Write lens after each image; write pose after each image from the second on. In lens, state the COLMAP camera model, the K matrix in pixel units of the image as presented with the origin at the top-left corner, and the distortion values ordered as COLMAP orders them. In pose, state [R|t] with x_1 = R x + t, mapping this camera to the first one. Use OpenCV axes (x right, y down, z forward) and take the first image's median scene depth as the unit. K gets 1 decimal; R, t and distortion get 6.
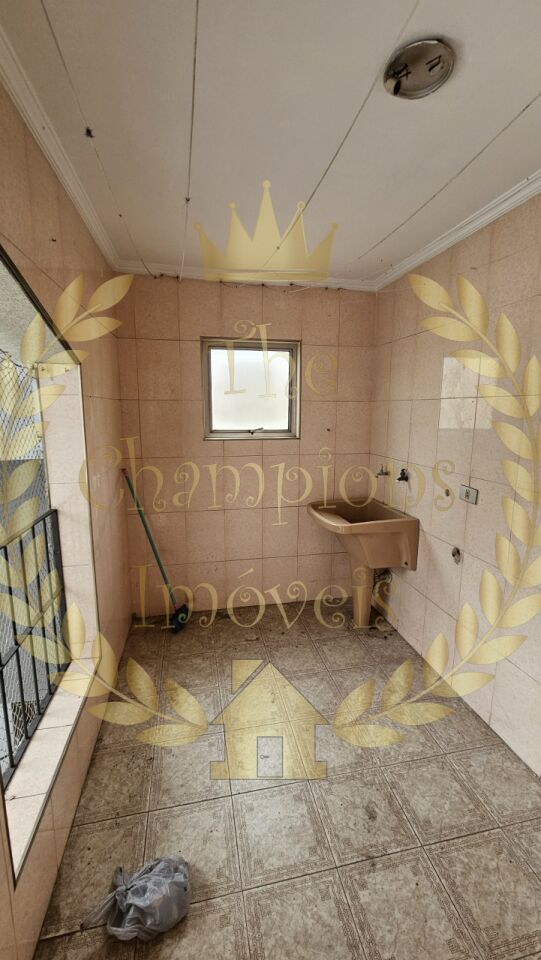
lens RADIAL K [[391.8, 0, 270.0], [0, 391.8, 473.9], [0, 0, 1]] dist [-0.000664, -0.000634]
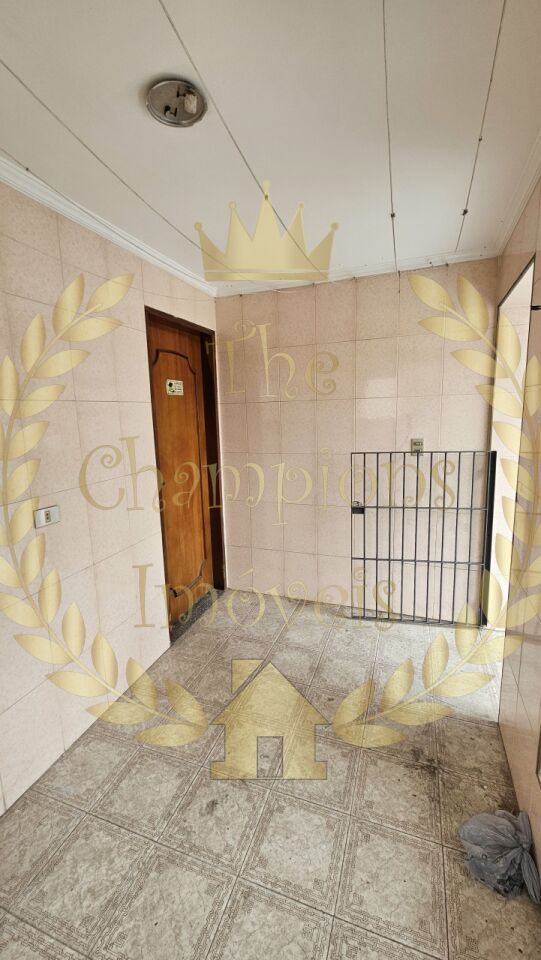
lens RADIAL K [[389.7, 0, 269.3], [0, 389.7, 478.0], [0, 0, 1]] dist [0.003116, 0.000336]
pose [[-0.845834, -0.071756, 0.528599, -0.230107], [0.111414, 0.945296, 0.306599, -0.158239], [-0.521682, 0.318225, -0.791568, 0.967221]]
